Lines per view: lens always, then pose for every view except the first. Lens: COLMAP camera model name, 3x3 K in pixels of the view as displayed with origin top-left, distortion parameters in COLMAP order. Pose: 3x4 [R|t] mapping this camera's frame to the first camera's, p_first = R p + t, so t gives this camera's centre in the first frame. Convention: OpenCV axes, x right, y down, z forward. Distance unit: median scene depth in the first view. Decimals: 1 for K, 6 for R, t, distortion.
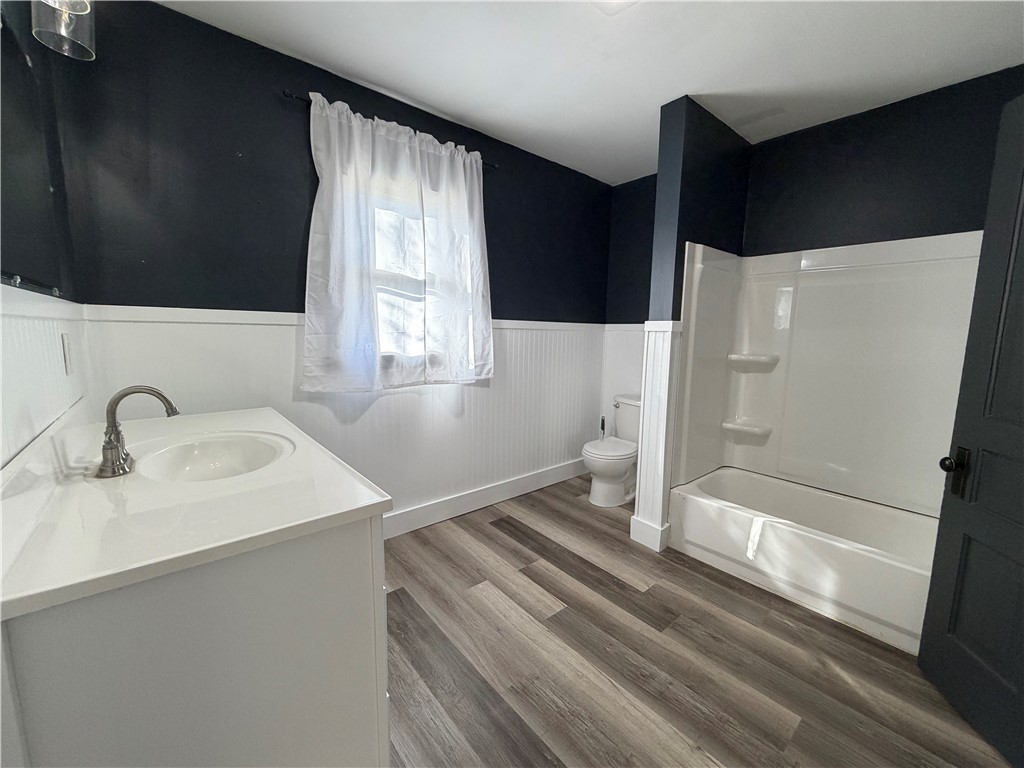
lens RADIAL K [[410.3, 0, 509.9], [0, 410.3, 385.1], [0, 0, 1]] dist [-0.001317, 0.000562]
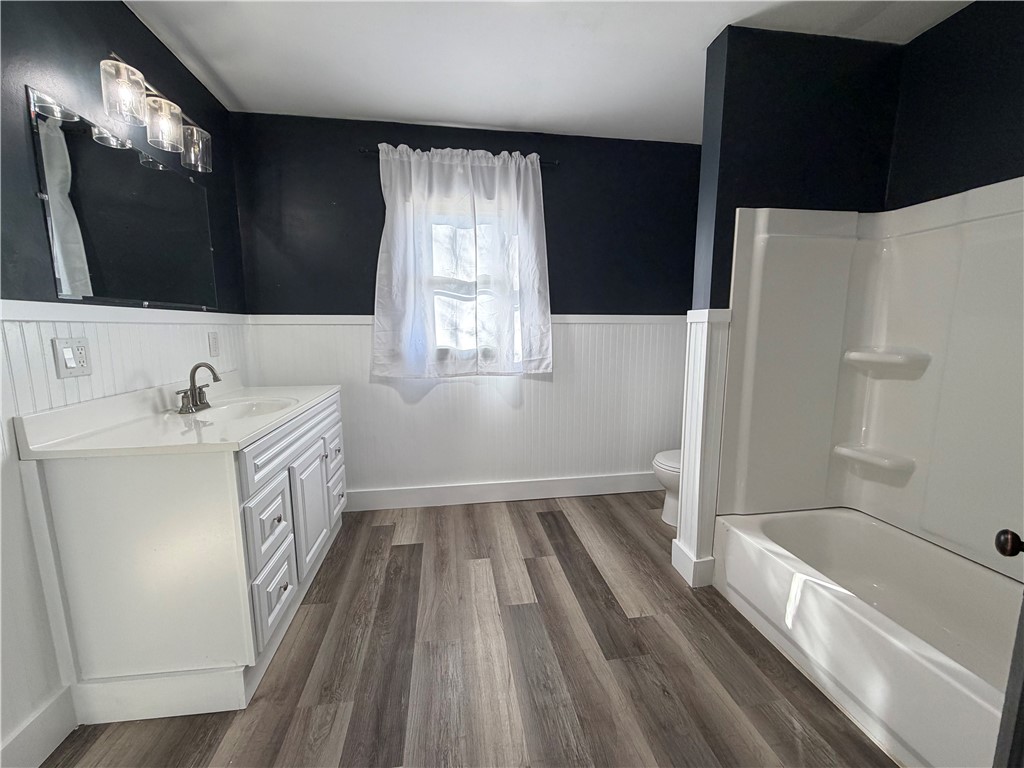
lens RADIAL K [[410.3, 0, 510.0], [0, 410.3, 385.1], [0, 0, 1]] dist [-0.001317, 0.000562]
pose [[0.855206, 0.053909, -0.515478, 0.482492], [-0.050916, 0.998504, 0.019951, -0.001508], [0.515782, 0.009184, 0.856671, 0.095161]]
